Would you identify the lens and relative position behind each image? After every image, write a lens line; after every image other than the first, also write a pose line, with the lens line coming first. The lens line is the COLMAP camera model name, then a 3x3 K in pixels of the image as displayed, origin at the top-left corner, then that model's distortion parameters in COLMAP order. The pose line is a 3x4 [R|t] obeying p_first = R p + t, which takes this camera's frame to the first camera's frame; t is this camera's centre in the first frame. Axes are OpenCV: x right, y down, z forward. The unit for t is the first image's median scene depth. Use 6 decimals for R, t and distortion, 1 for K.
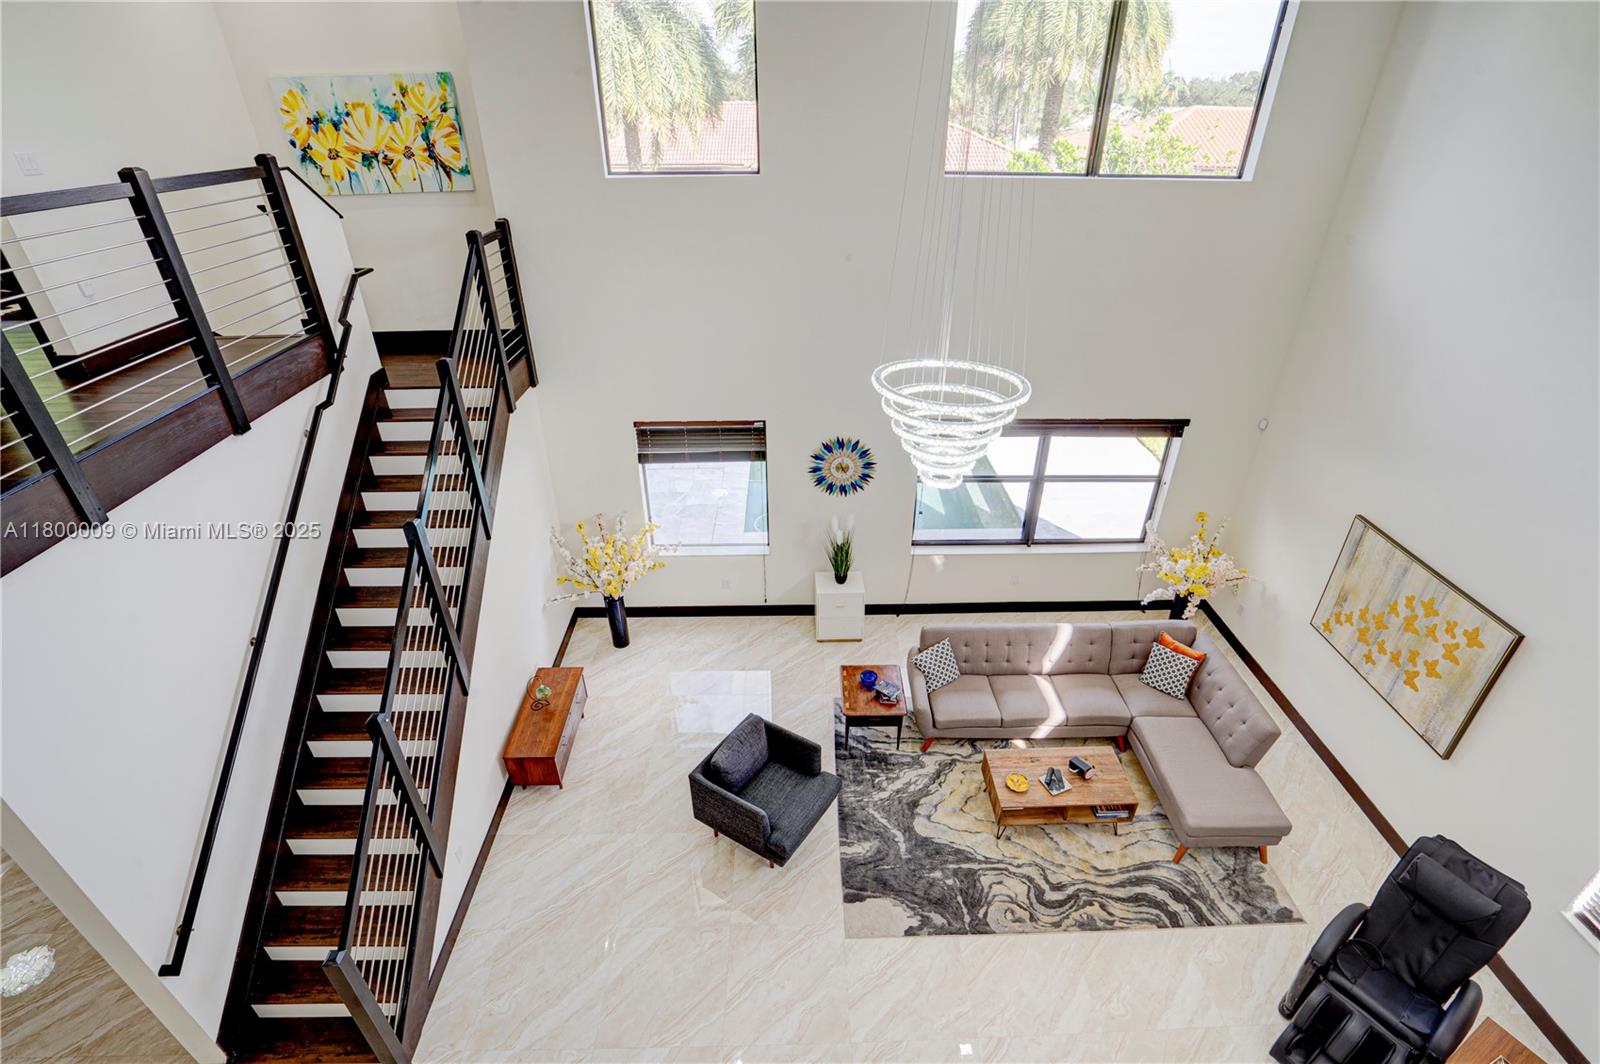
lens RADIAL K [[750.2, 0, 815.4], [0, 750.2, 538.5], [0, 0, 1]] dist [-0.060074, 0.022961]
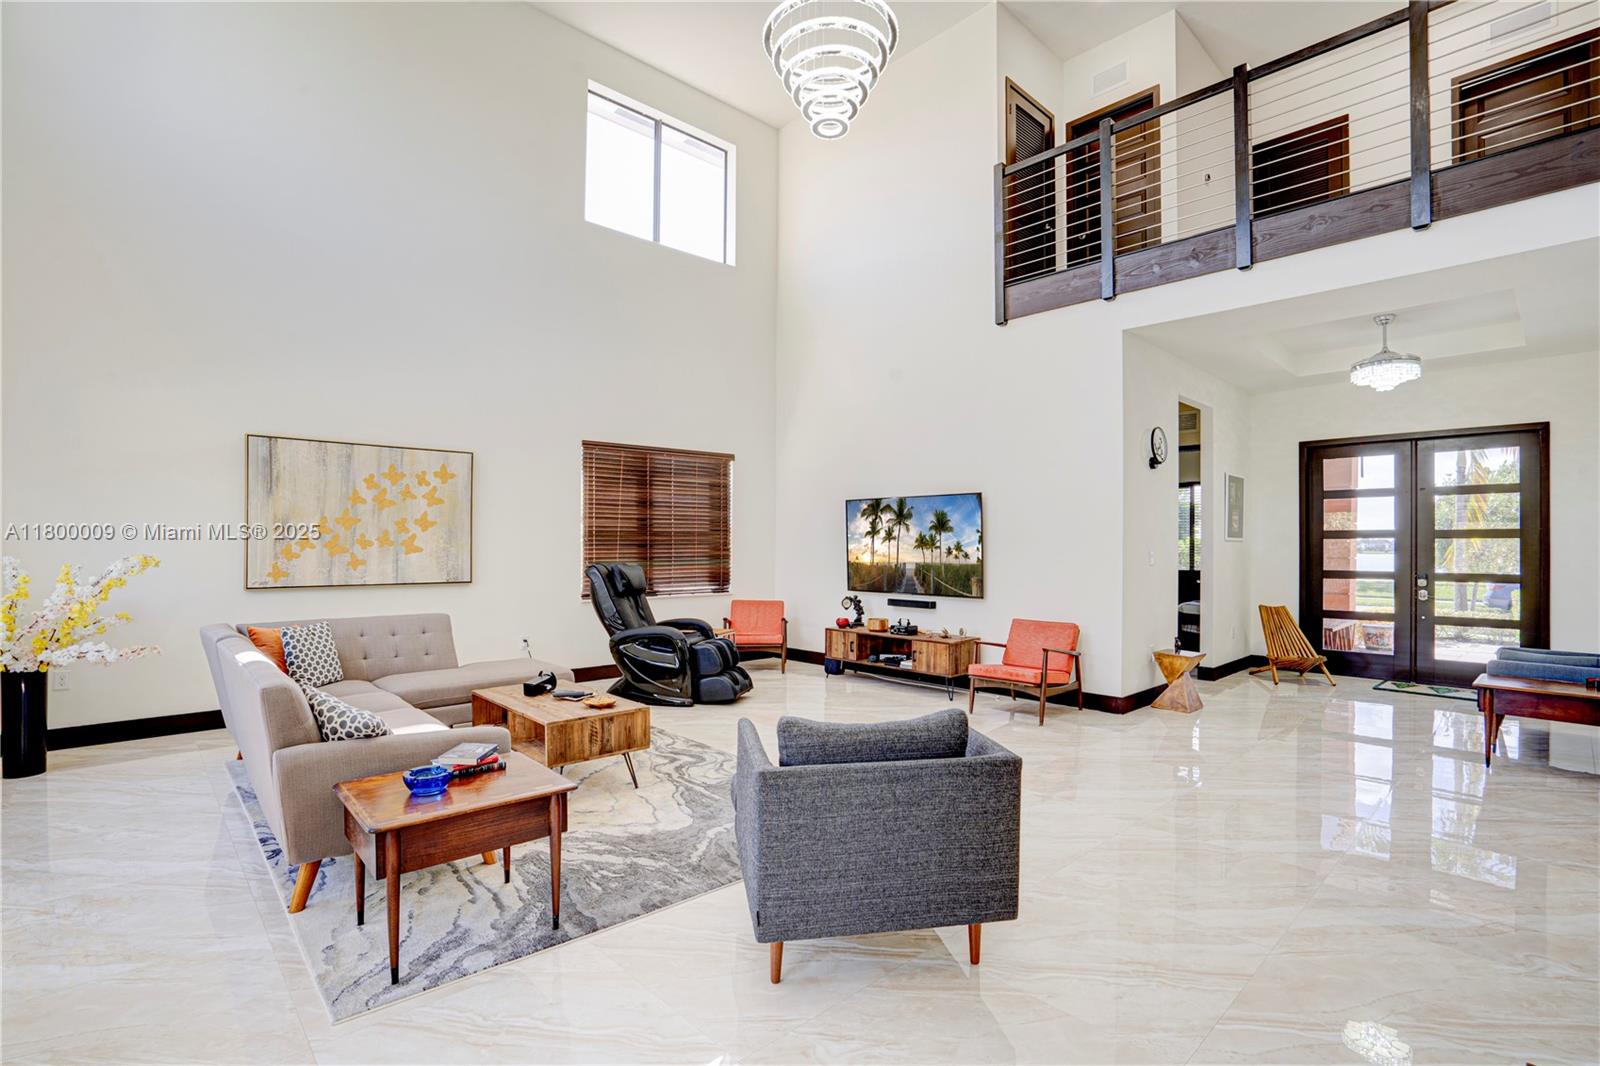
lens RADIAL K [[750.2, 0, 815.4], [0, 750.2, 539.5], [0, 0, 1]] dist [-0.060074, 0.022961]
pose [[-0.666994, -0.001852, 0.745061, -0.385789], [0.376980, 0.861709, 0.339622, 0.040019], [-0.642655, 0.507399, -0.574057, 1.216920]]
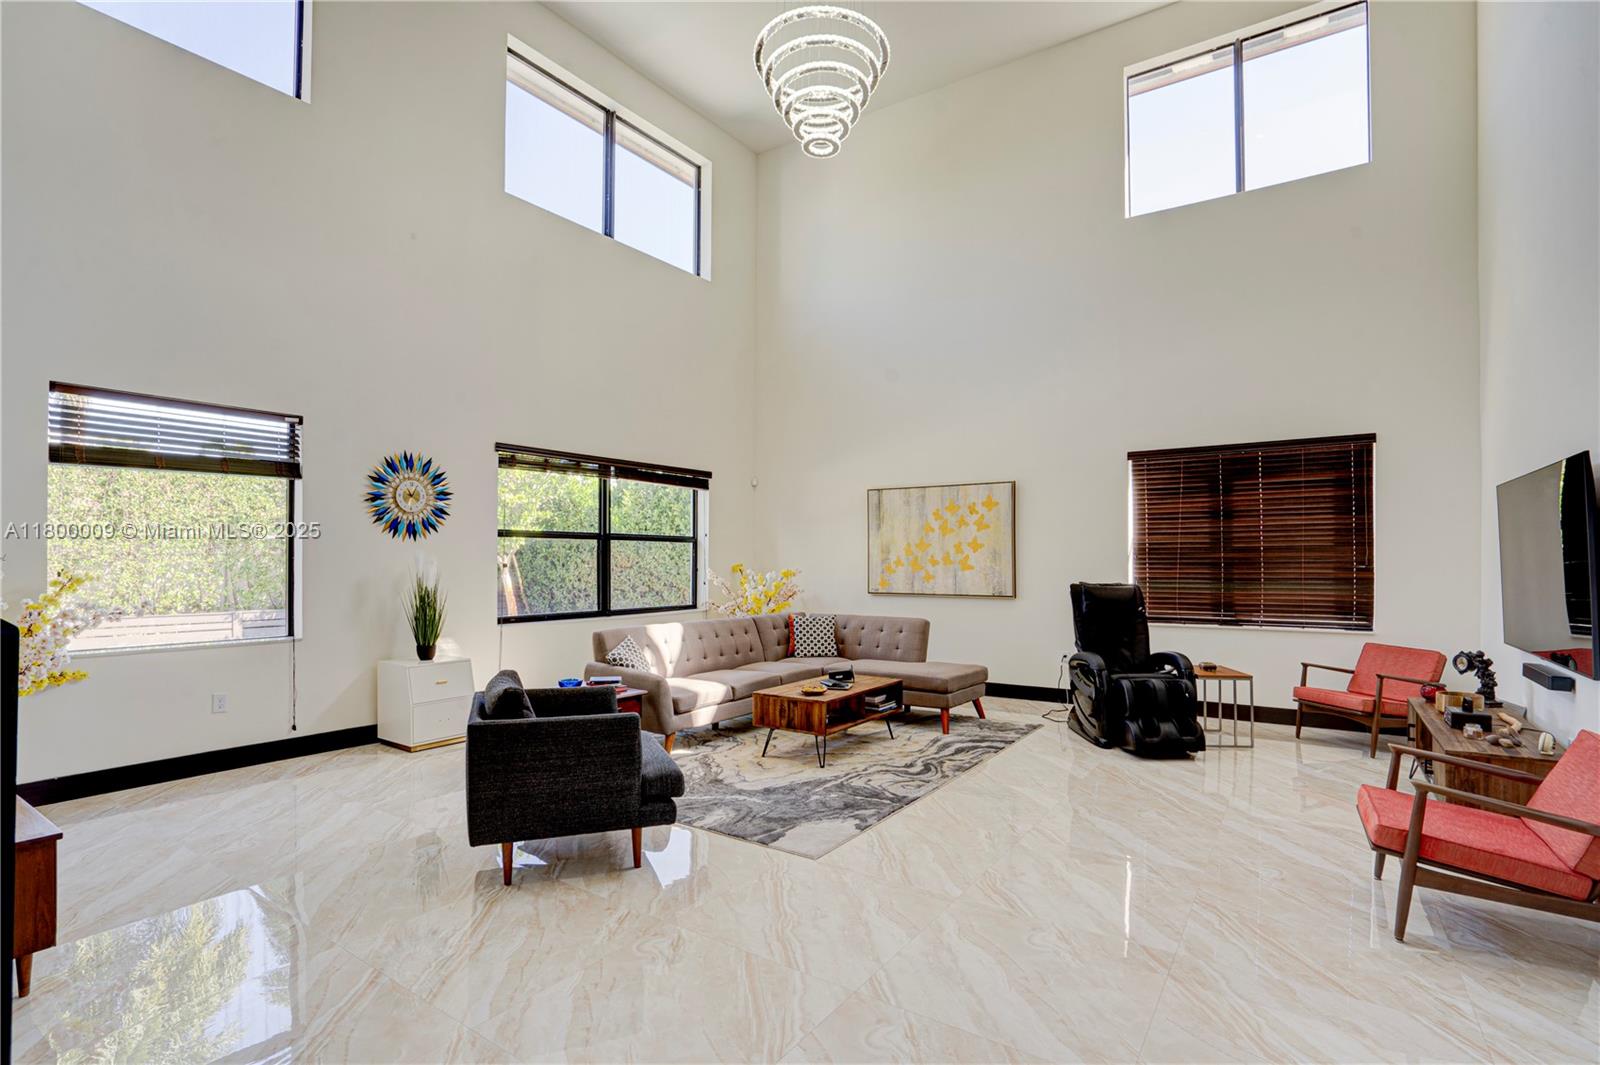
lens RADIAL K [[768.7, 0, 806.2], [0, 768.7, 532.0], [0, 0, 1]] dist [-0.056567, 0.027228]
pose [[0.585520, 0.026176, 0.810236, -0.465434], [0.417262, 0.847180, -0.328905, 0.472011], [-0.695025, 0.530661, 0.485118, 0.488602]]
